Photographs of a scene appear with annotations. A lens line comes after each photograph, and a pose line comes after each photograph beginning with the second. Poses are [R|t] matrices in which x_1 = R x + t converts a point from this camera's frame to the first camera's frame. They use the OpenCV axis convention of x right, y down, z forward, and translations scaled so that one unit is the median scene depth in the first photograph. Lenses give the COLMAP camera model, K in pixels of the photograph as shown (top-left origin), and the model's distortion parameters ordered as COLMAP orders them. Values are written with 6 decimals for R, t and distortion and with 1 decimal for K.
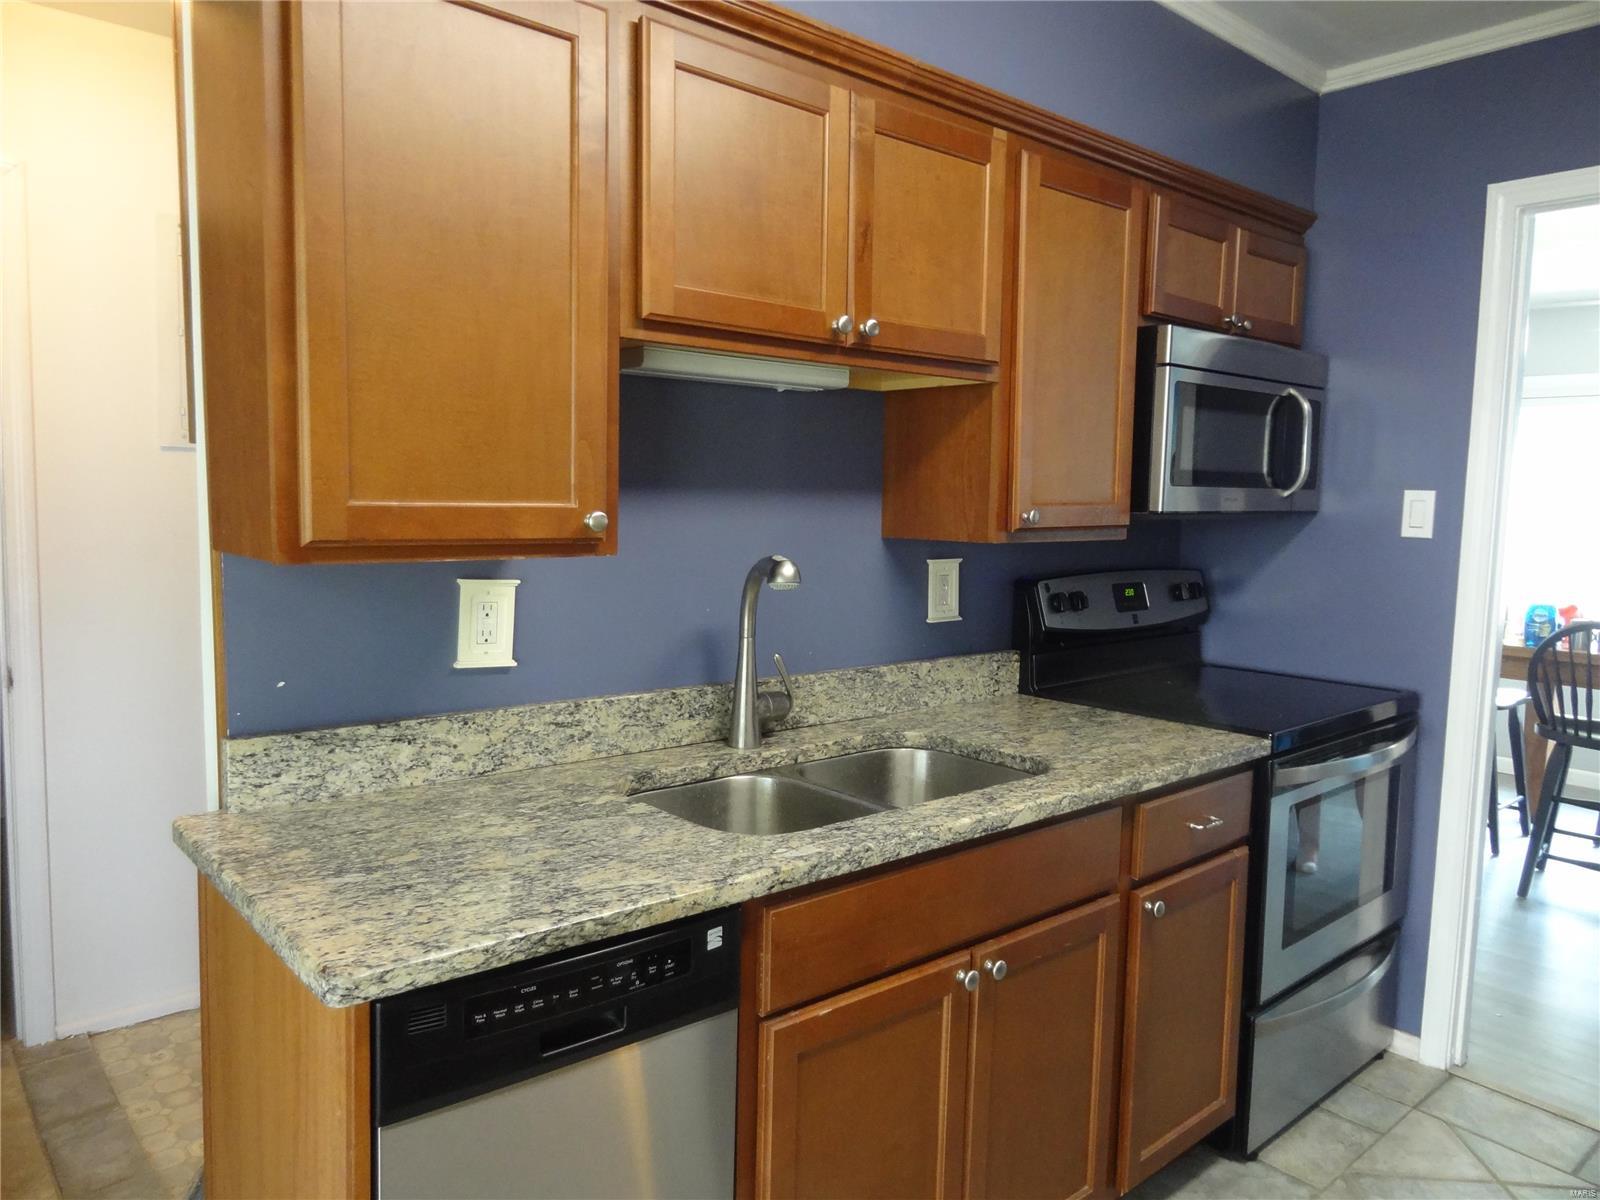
lens RADIAL K [[1115.0, 0, 798.9], [0, 1115.0, 595.8], [0, 0, 1]] dist [-0.006853, 0.006014]
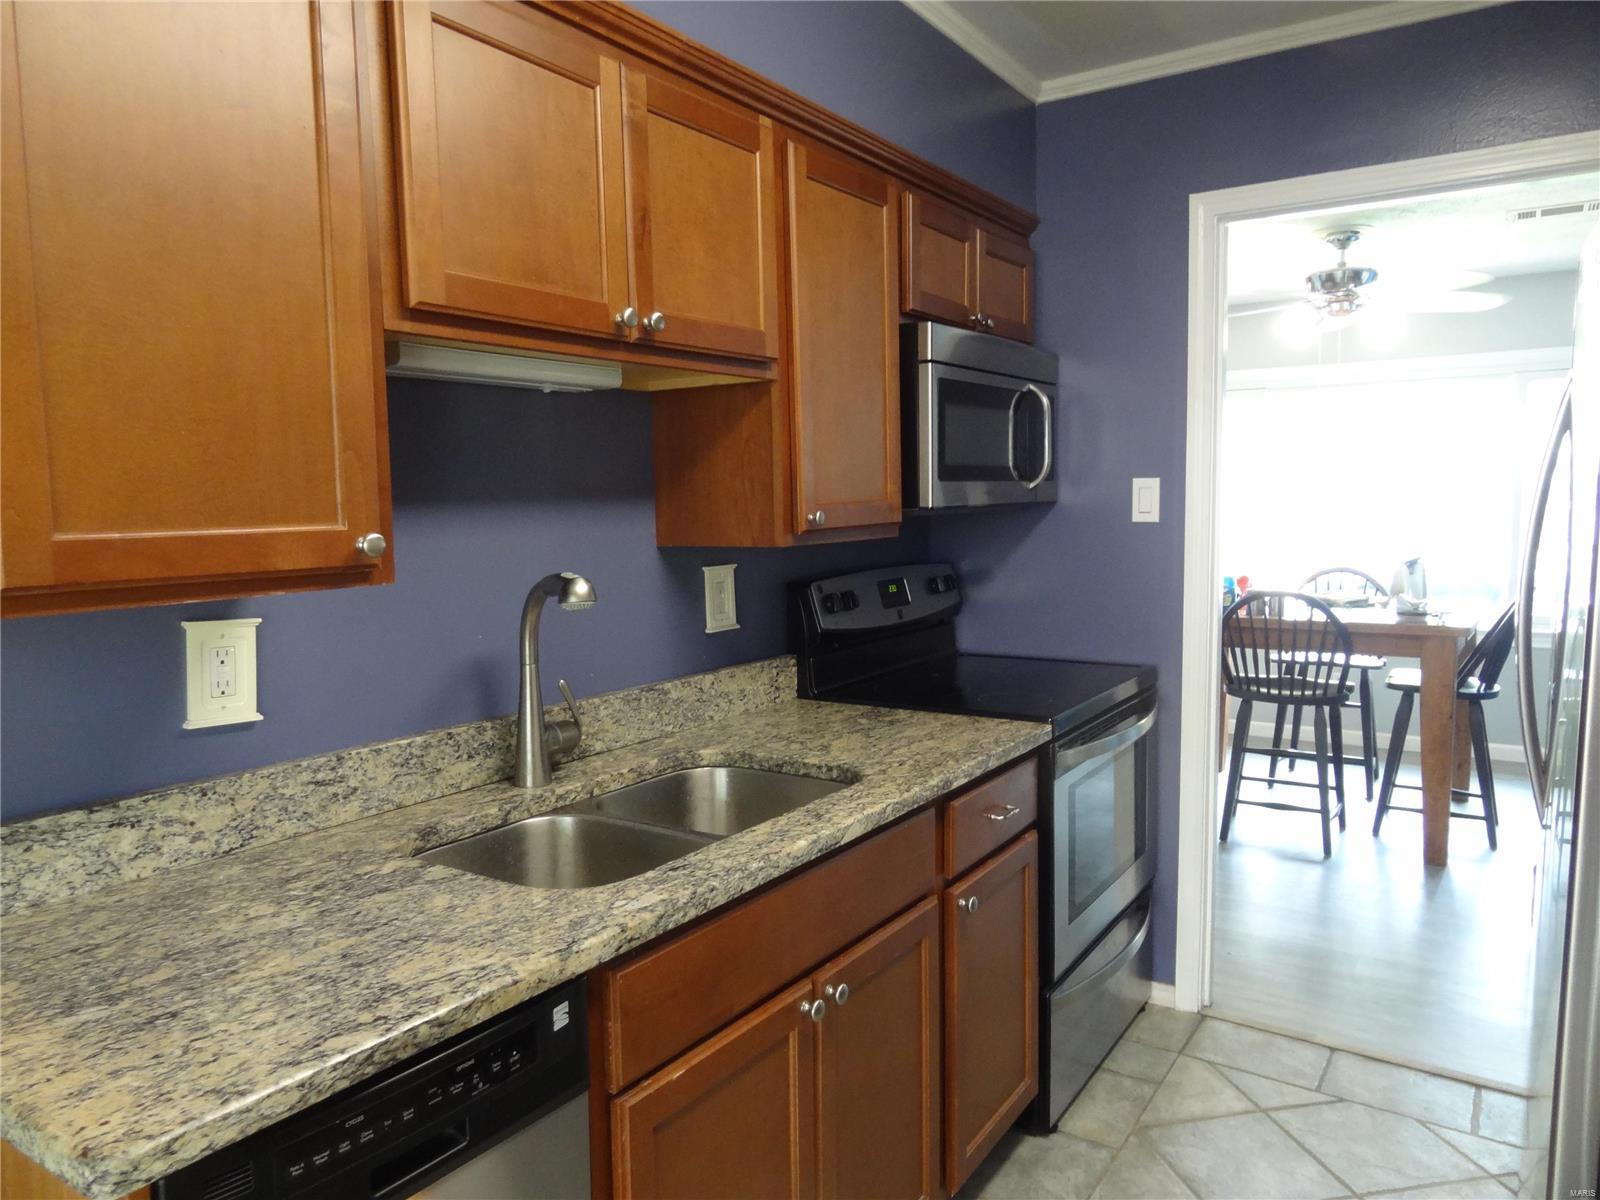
lens RADIAL K [[1115.0, 0, 799.7], [0, 1115.0, 597.2], [0, 0, 1]] dist [-0.006853, 0.006014]
pose [[0.964206, -0.060466, 0.258169, -0.069235], [0.061193, 0.998112, 0.005226, -0.008876], [-0.257998, 0.010759, 0.966086, 0.073310]]
